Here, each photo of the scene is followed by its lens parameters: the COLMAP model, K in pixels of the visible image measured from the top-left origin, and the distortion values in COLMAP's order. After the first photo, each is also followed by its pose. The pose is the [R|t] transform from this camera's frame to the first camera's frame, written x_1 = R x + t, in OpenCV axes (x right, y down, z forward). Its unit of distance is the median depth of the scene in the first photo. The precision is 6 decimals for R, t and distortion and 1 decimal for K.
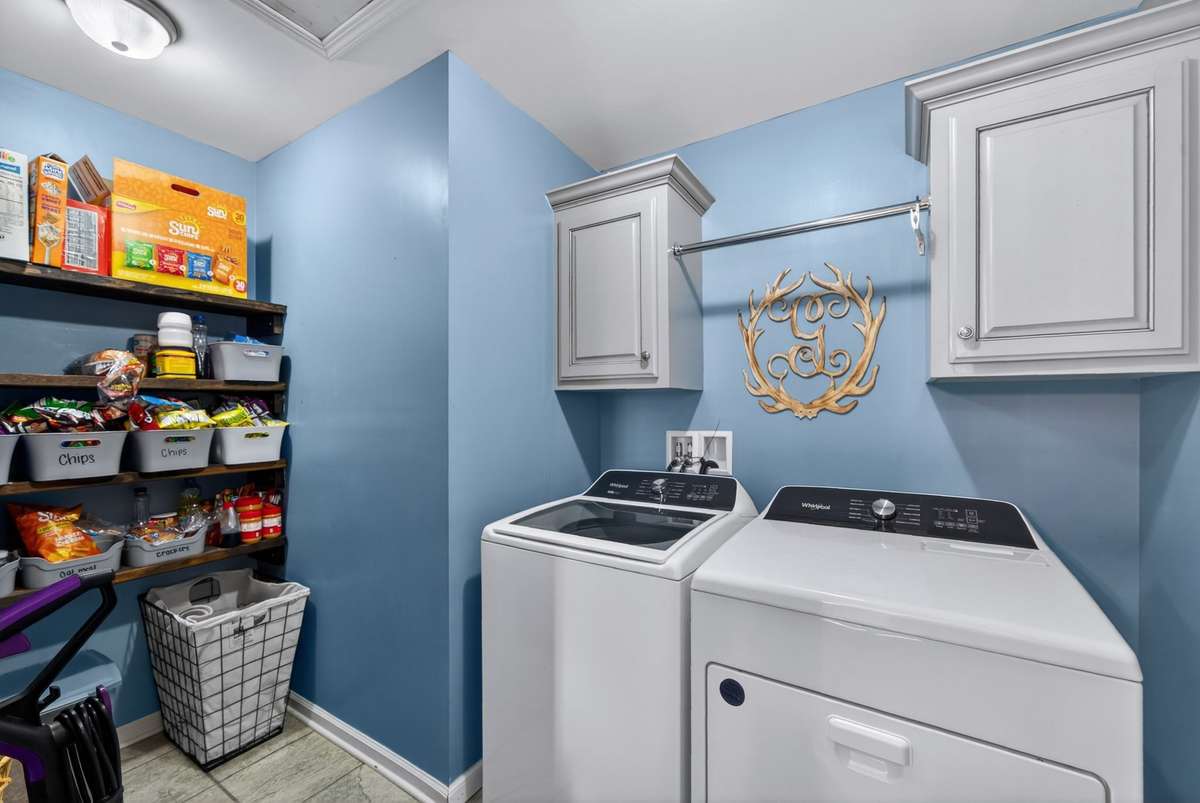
lens RADIAL K [[479.0, 0, 601.4], [0, 479.0, 404.4], [0, 0, 1]] dist [-0.003974, 0.000139]
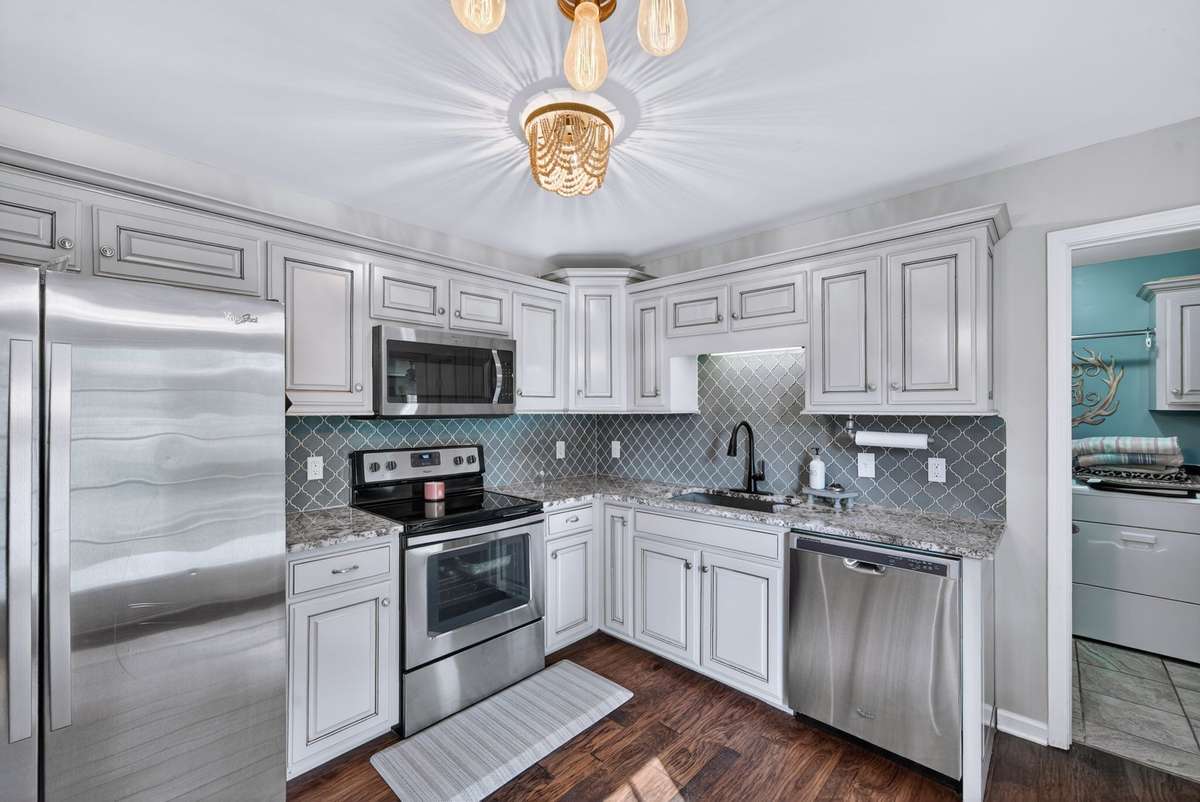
lens RADIAL K [[479.0, 0, 589.3], [0, 479.0, 408.2], [0, 0, 1]] dist [-0.003974, 0.000139]
pose [[0.976036, 0.001737, -0.217603, -1.174668], [-0.002744, 0.999987, -0.004328, -0.037571], [0.217592, 0.004821, 0.976028, -1.458607]]
